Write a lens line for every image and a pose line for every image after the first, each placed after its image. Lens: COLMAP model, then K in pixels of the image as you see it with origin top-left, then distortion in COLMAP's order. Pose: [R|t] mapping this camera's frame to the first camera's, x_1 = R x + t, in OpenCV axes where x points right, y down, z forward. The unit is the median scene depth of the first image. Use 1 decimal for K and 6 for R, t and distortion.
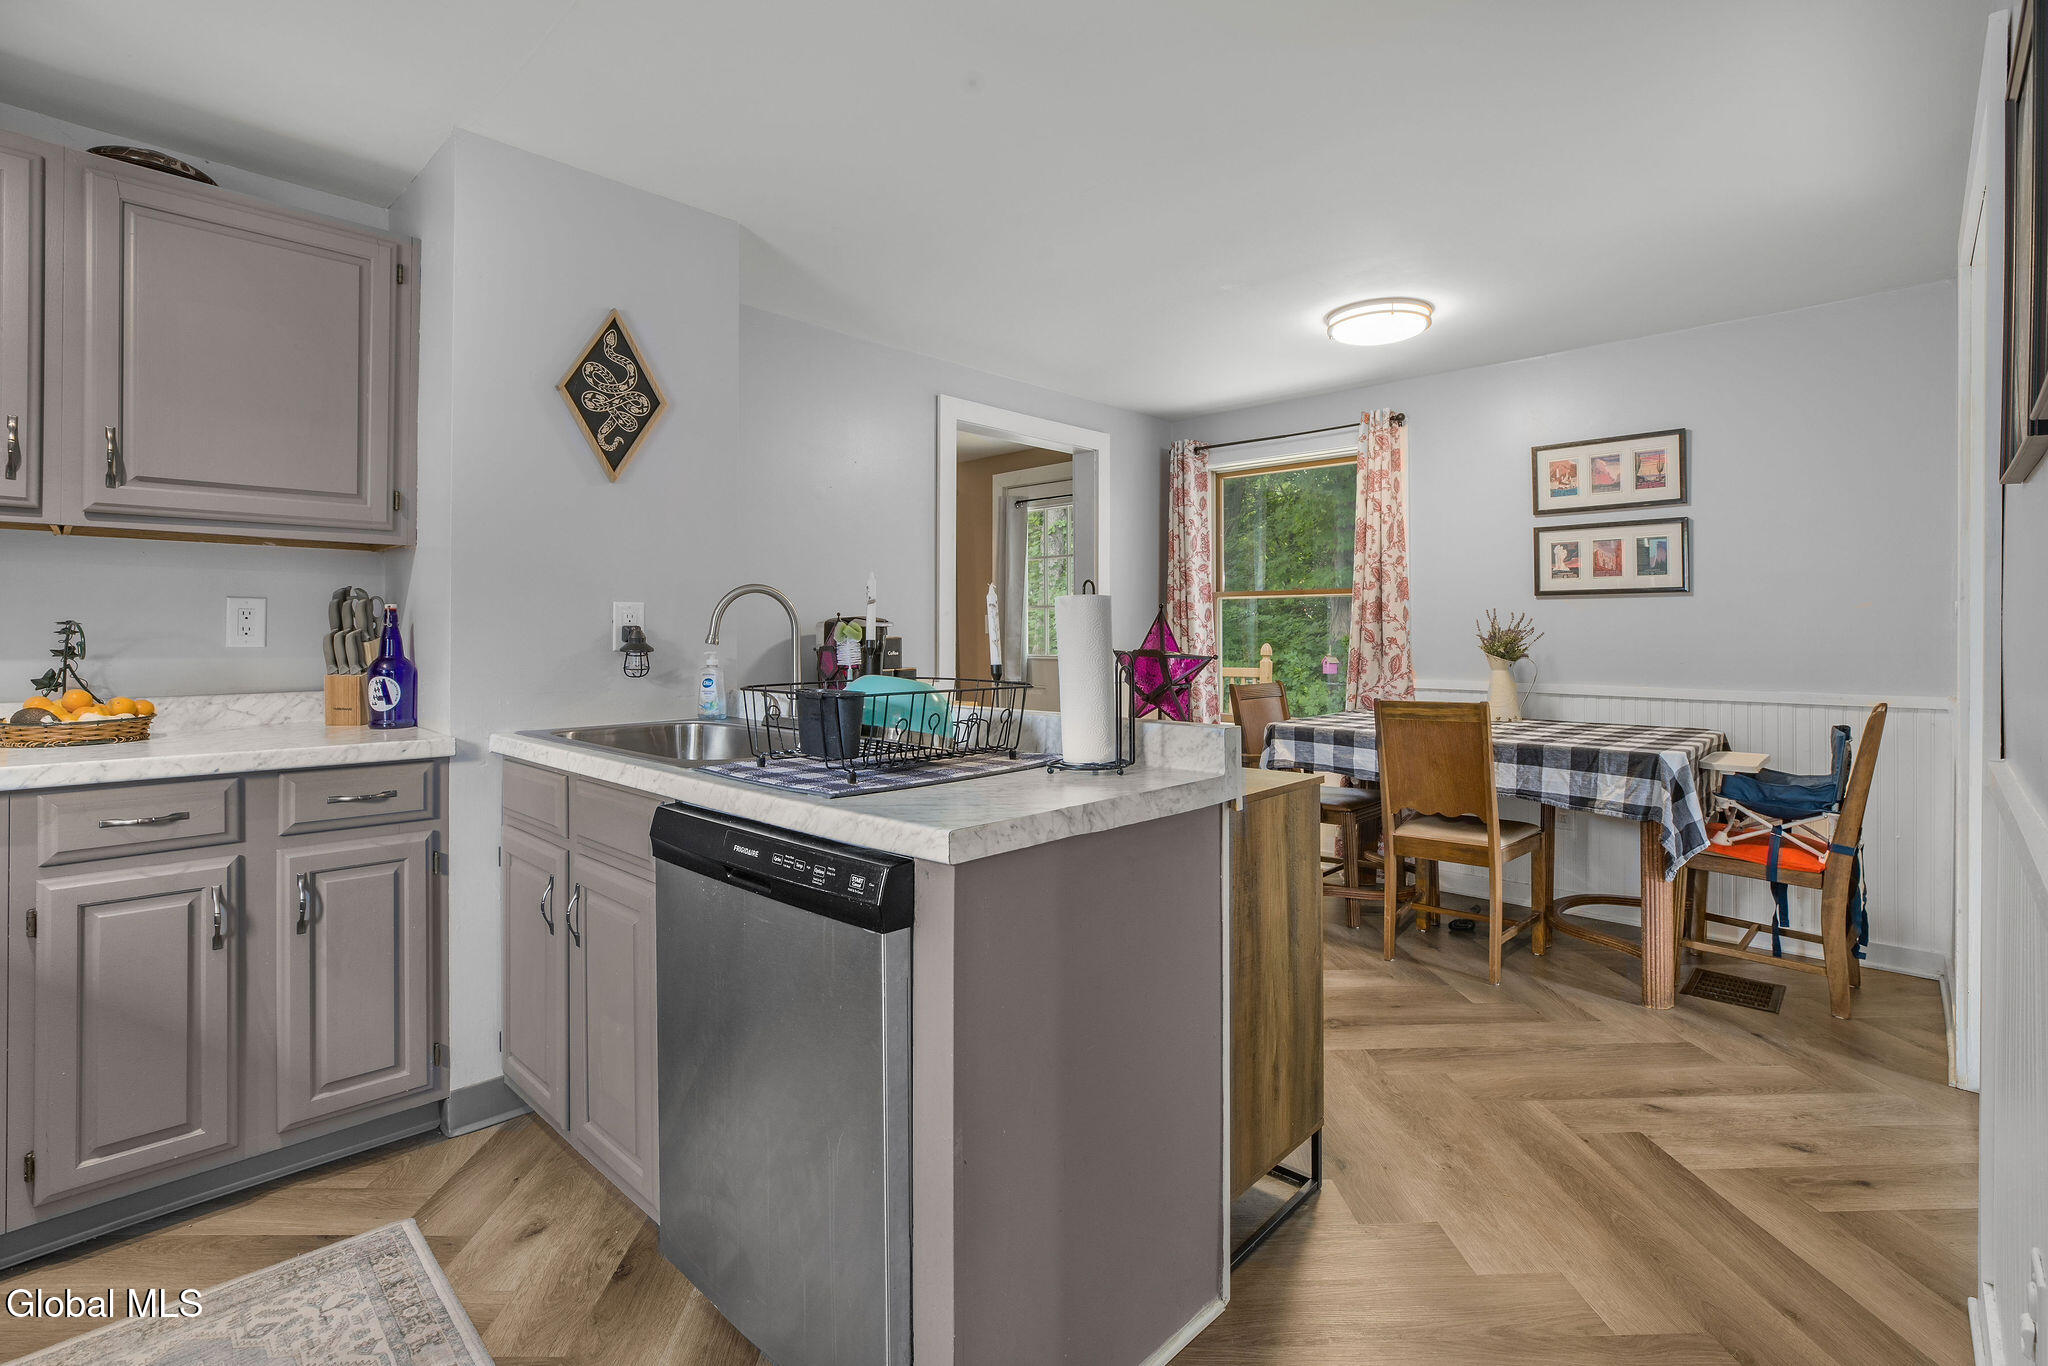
lens RADIAL K [[970.9, 0, 1022.2], [0, 970.9, 623.8], [0, 0, 1]] dist [-0.024246, 0.008722]
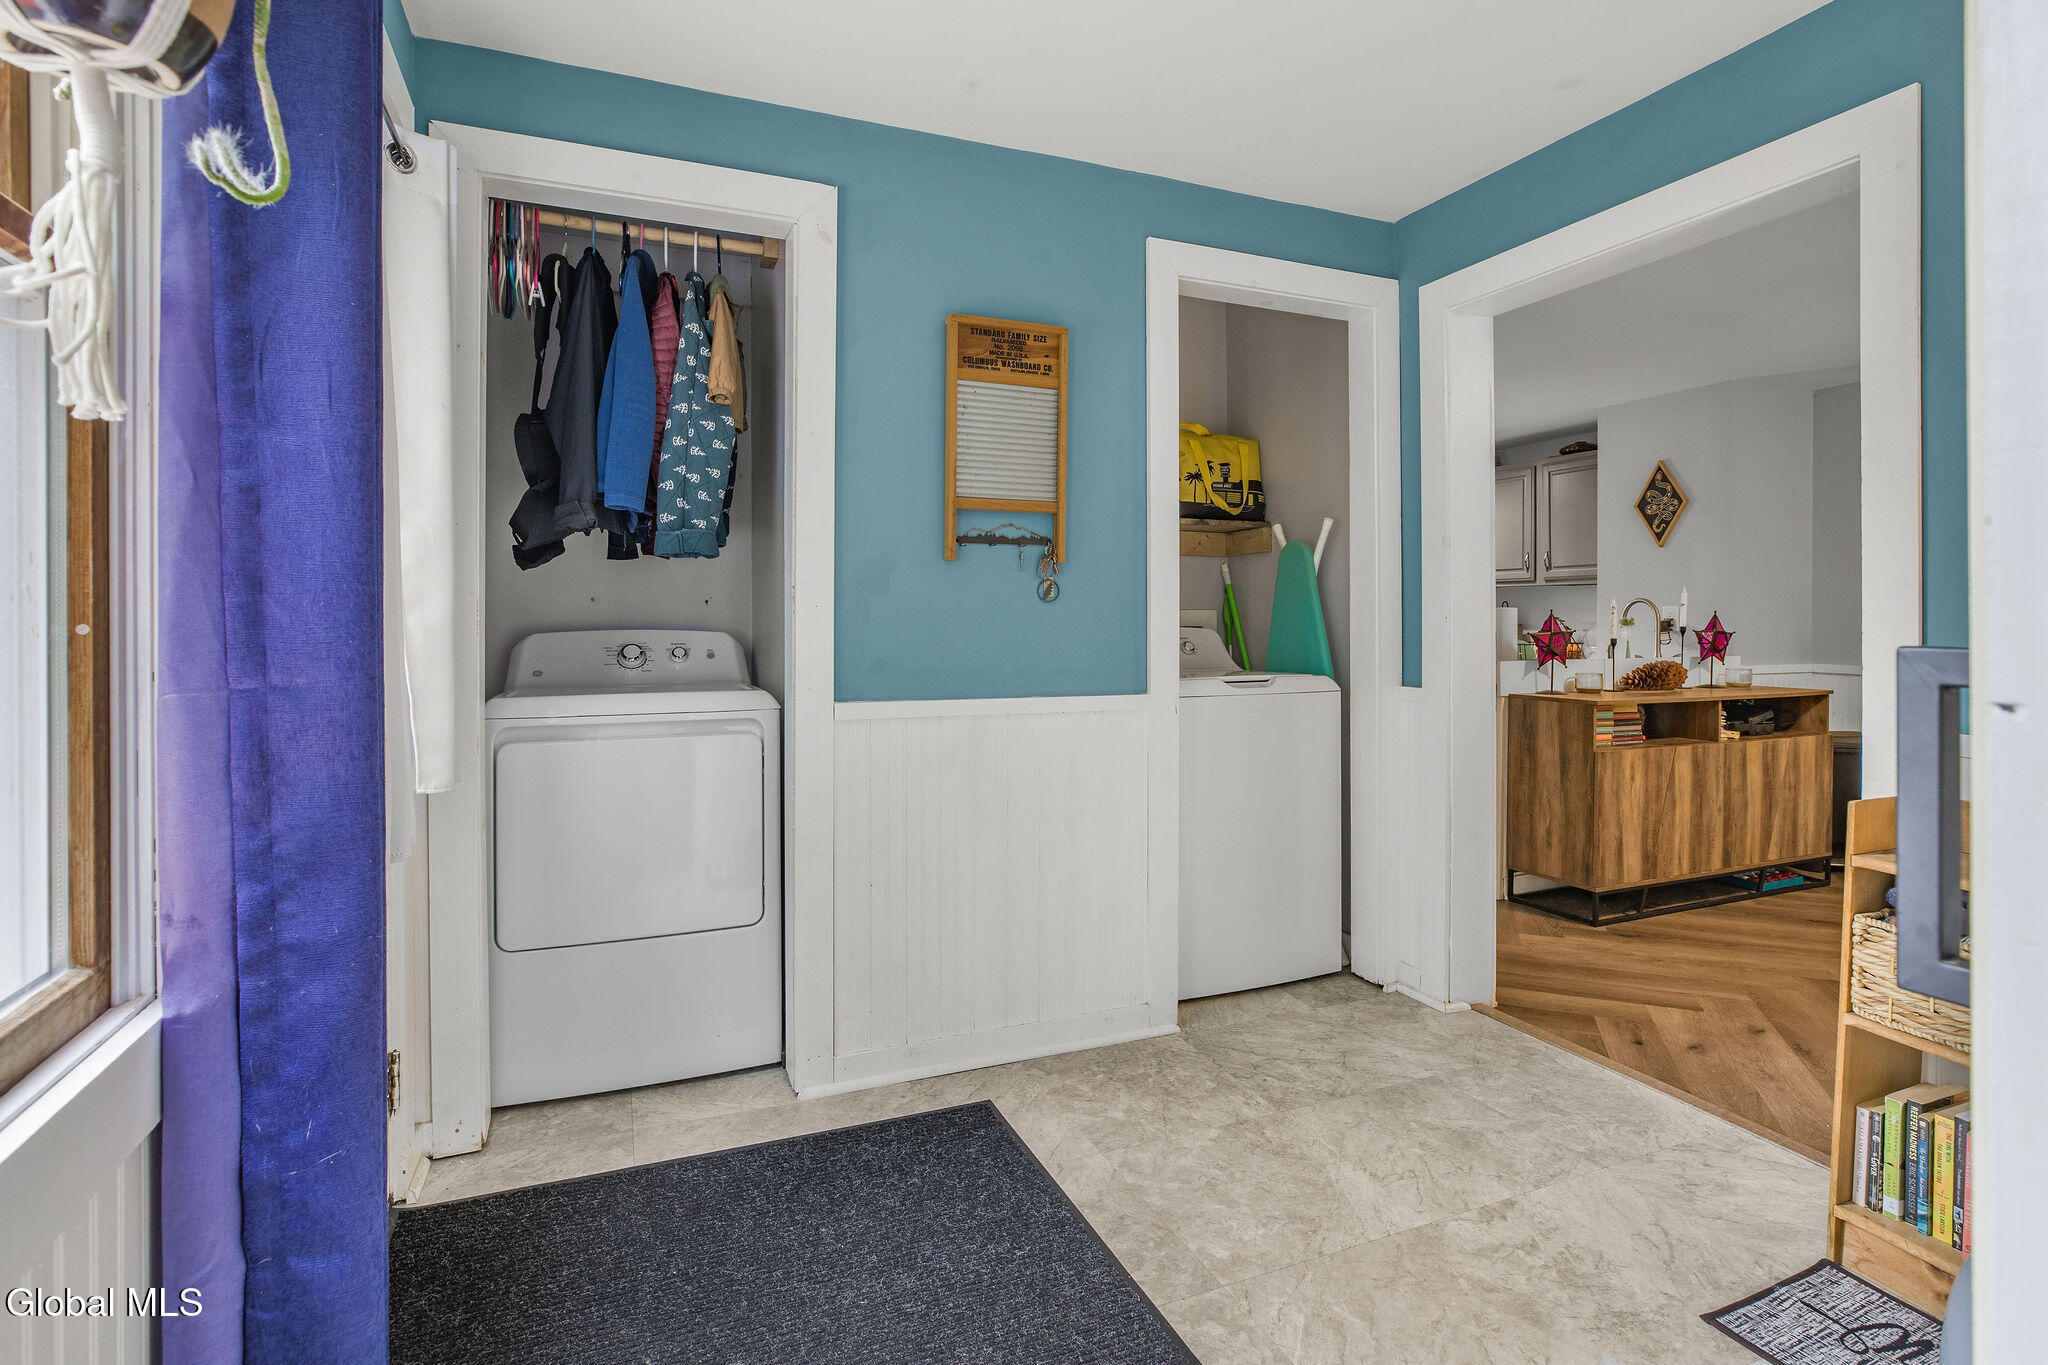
lens RADIAL K [[1005.1, 0, 1038.9], [0, 1005.1, 625.9], [0, 0, 1]] dist [-0.004707, 0.000555]
pose [[-0.403143, 0.004657, -0.915125, 2.355256], [0.002296, 0.999989, 0.004077, 0.007657], [0.915134, -0.000457, -0.403150, 0.768302]]
